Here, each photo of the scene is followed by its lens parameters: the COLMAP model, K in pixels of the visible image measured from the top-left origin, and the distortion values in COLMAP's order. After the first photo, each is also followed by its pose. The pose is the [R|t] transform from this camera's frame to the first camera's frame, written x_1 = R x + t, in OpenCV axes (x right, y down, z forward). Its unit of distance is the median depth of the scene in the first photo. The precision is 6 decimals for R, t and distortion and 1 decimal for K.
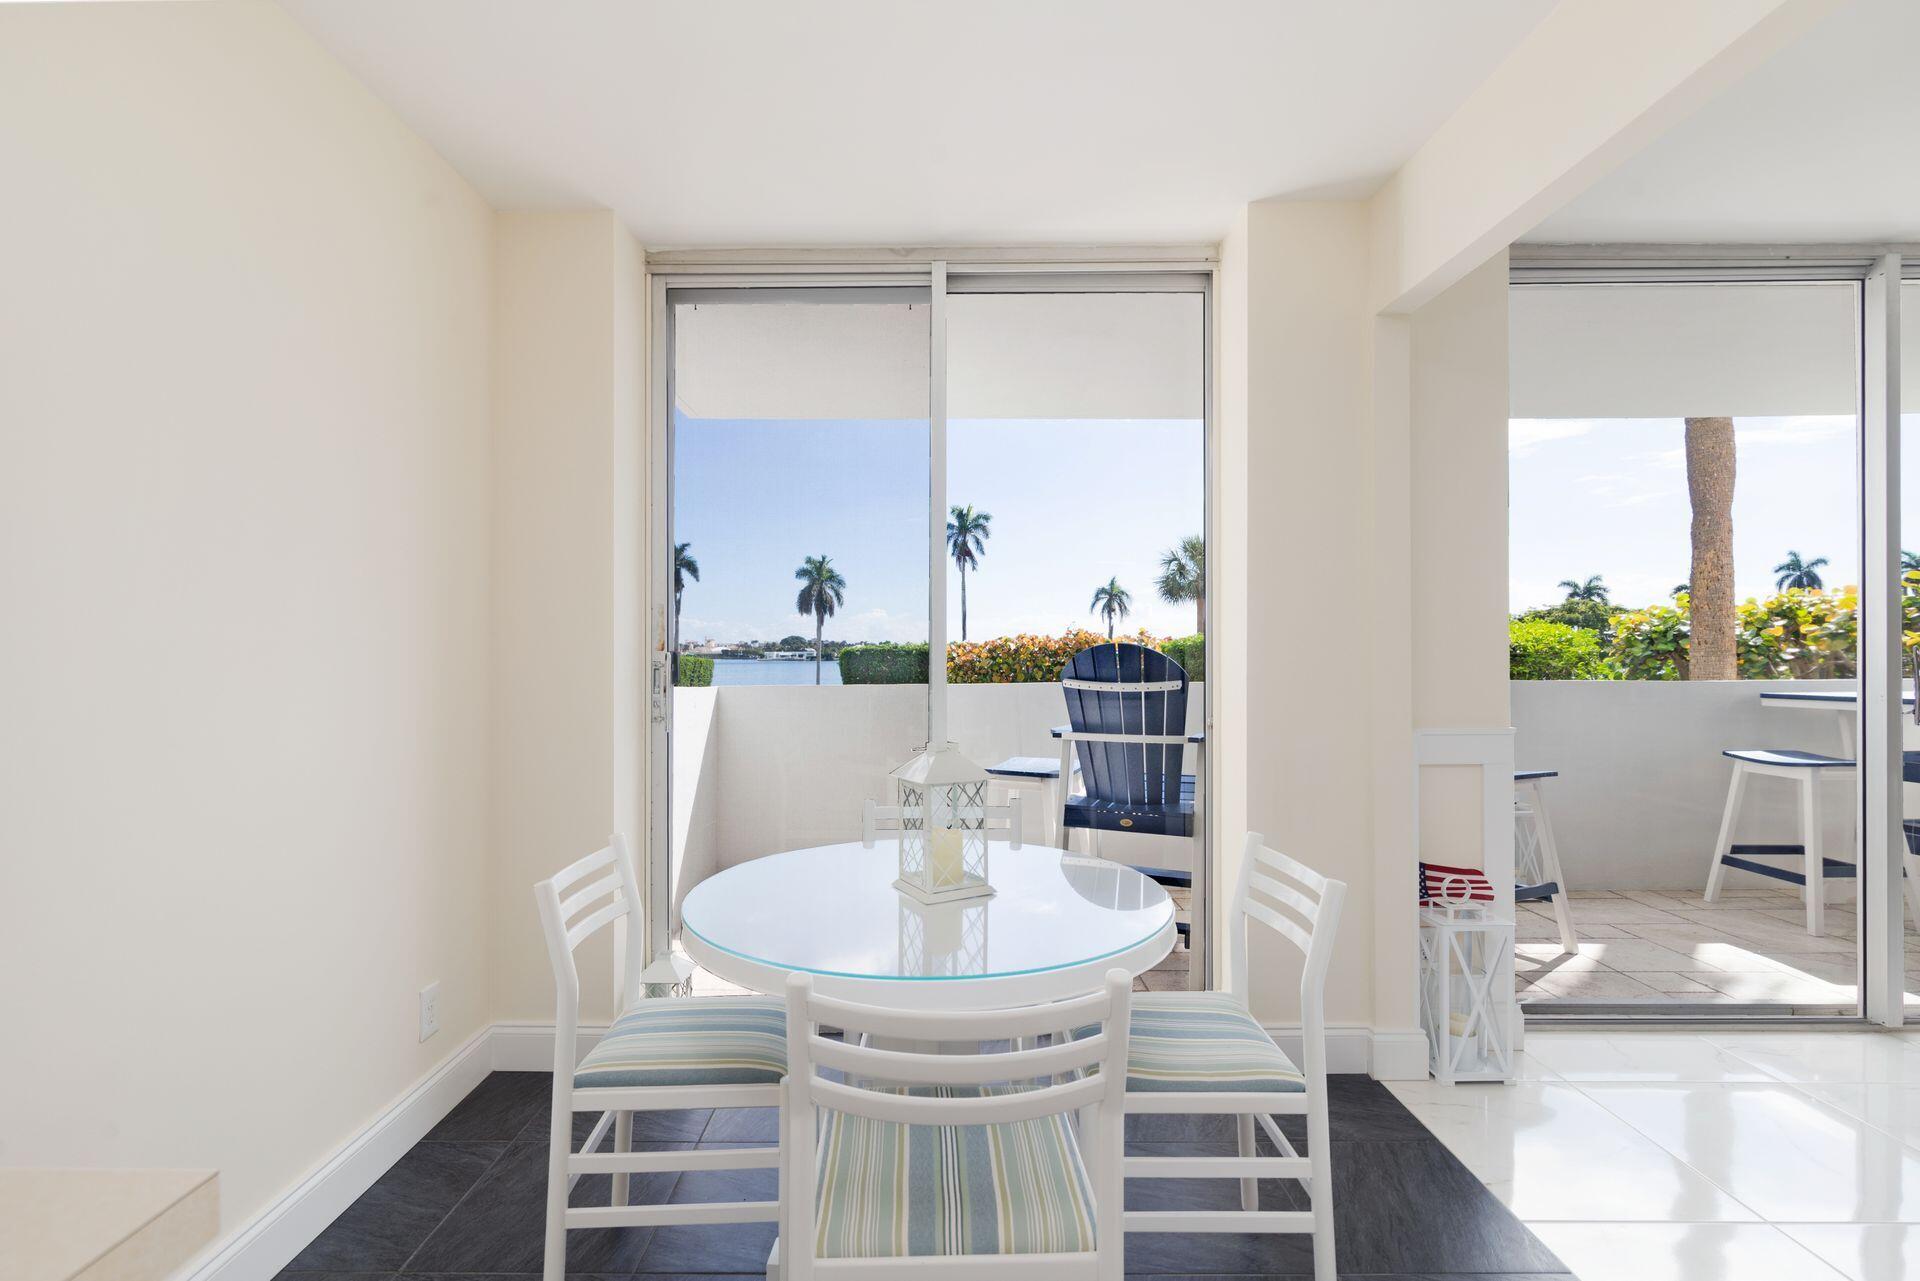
lens RADIAL K [[886.2, 0, 933.5], [0, 886.2, 641.7], [0, 0, 1]] dist [0.001083, 0.000396]
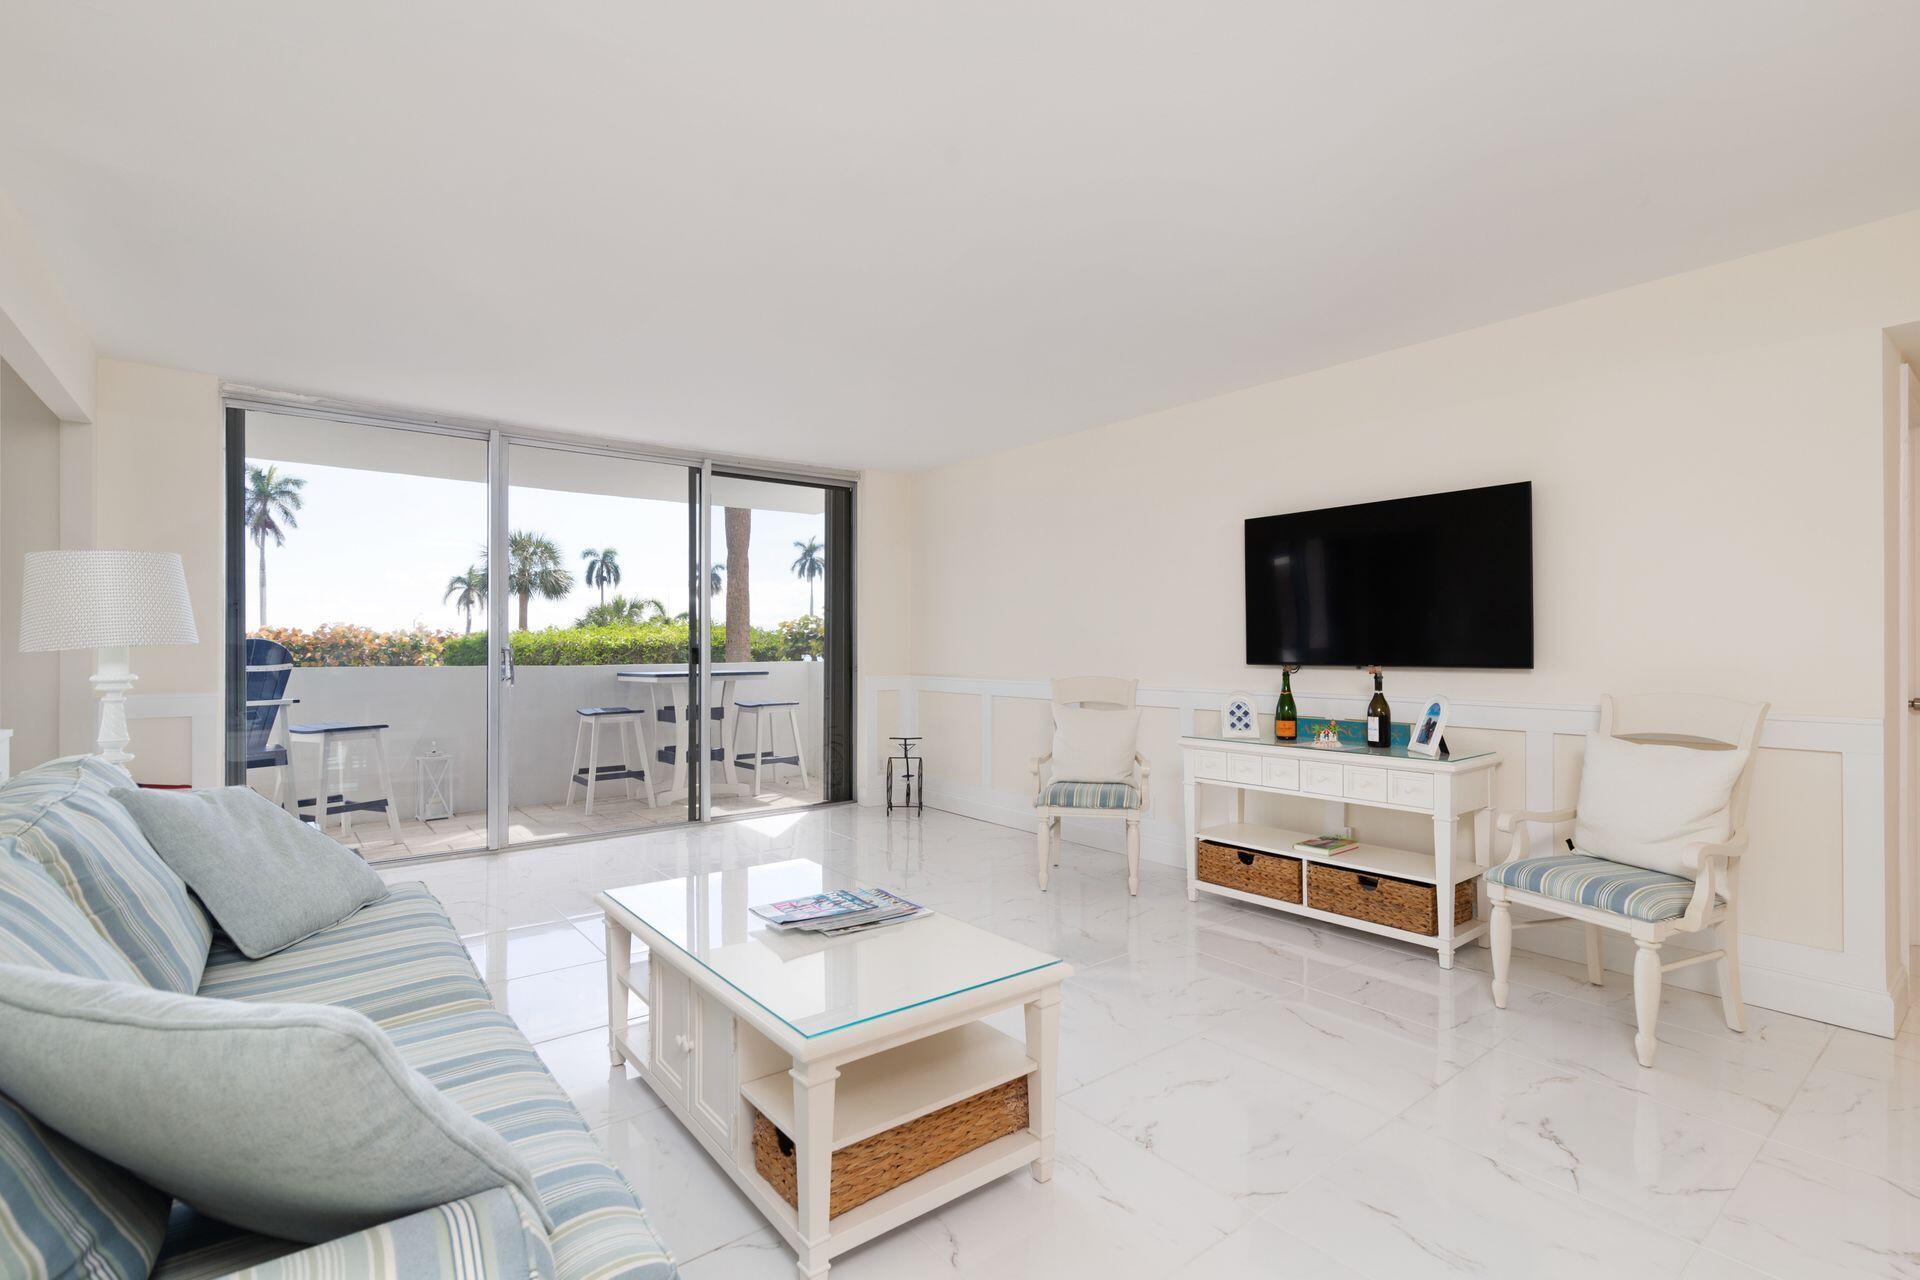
lens RADIAL K [[886.2, 0, 962.1], [0, 886.2, 642.5], [0, 0, 1]] dist [0.001083, 0.000396]
pose [[0.775637, 0.006918, 0.631141, 0.052658], [-0.010495, 0.999943, 0.001937, -0.000769], [-0.631092, -0.008126, 0.775665, -0.088964]]
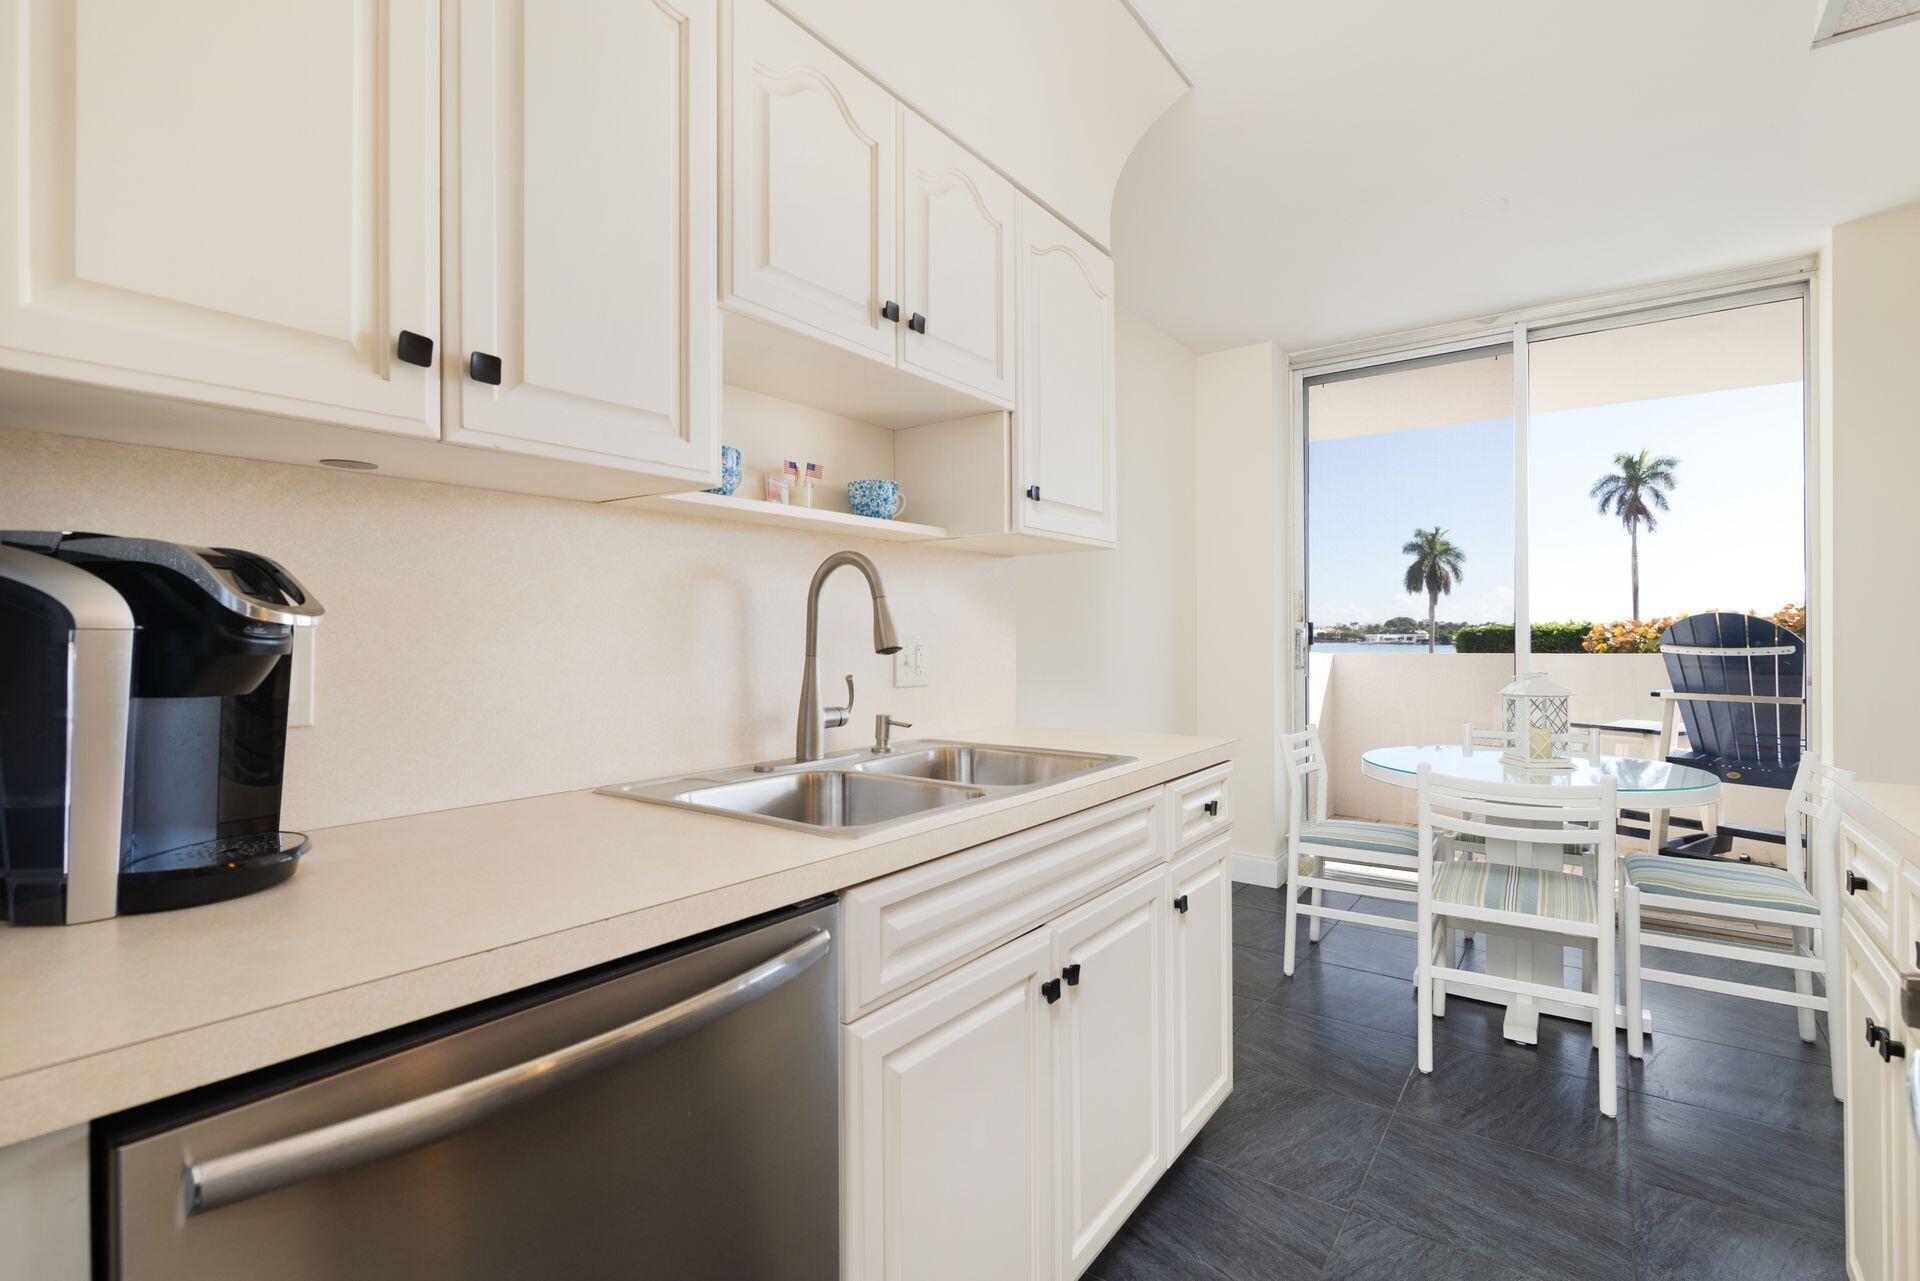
lens RADIAL K [[886.2, 0, 952.4], [0, 886.2, 636.2], [0, 0, 1]] dist [0.001083, 0.000396]
pose [[0.811120, -0.001650, -0.584877, 0.007177], [0.009110, 0.999910, 0.009814, 0.001107], [0.584808, -0.013288, 0.811063, -0.044018]]
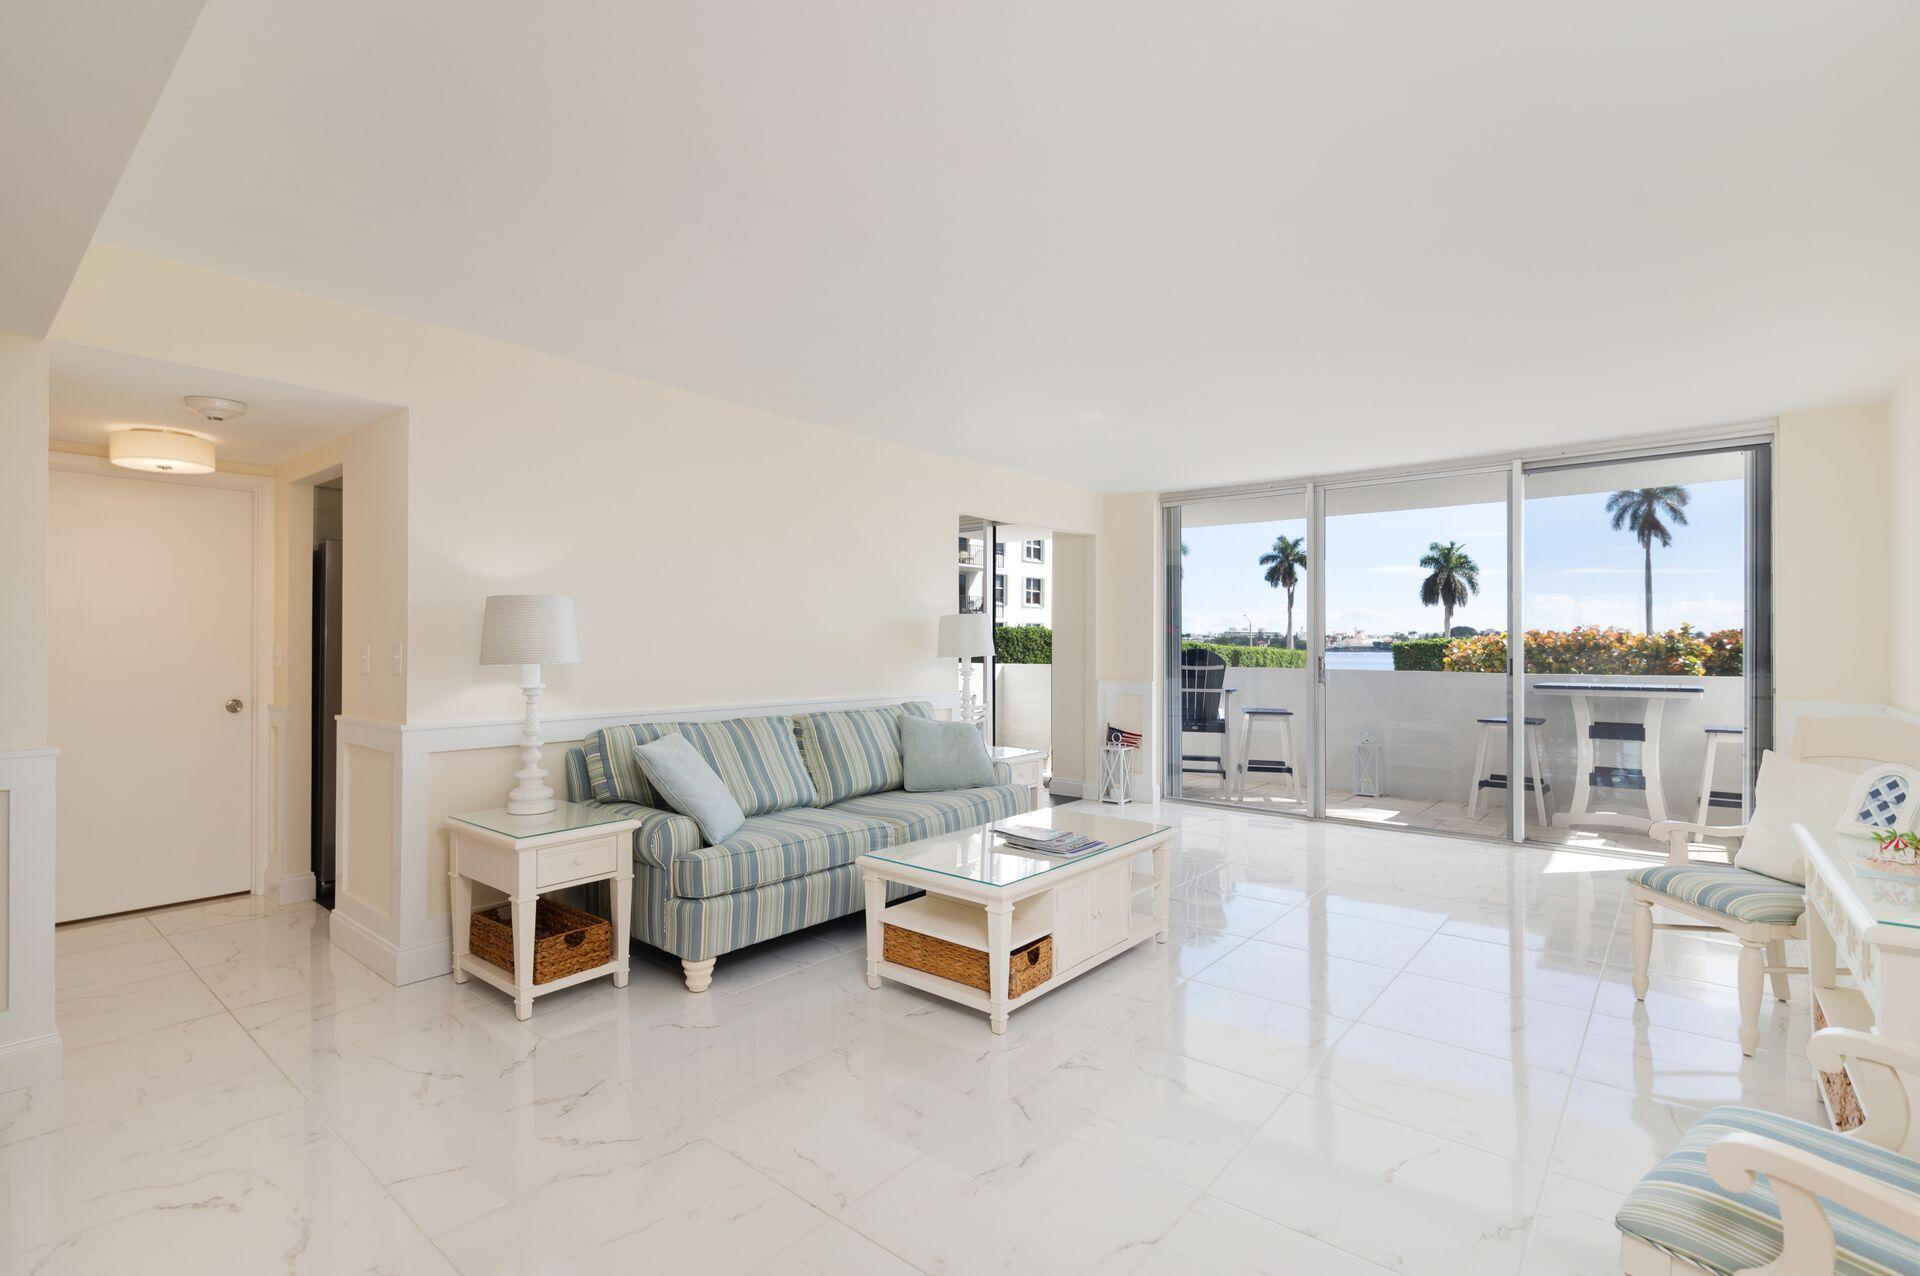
lens RADIAL K [[886.2, 0, 957.9], [0, 886.2, 645.5], [0, 0, 1]] dist [0.001083, 0.000396]
pose [[0.777878, 0.006540, -0.628381, 0.148174], [0.002306, 0.999909, 0.013262, -0.003827], [0.628411, -0.011766, 0.777793, -0.116517]]
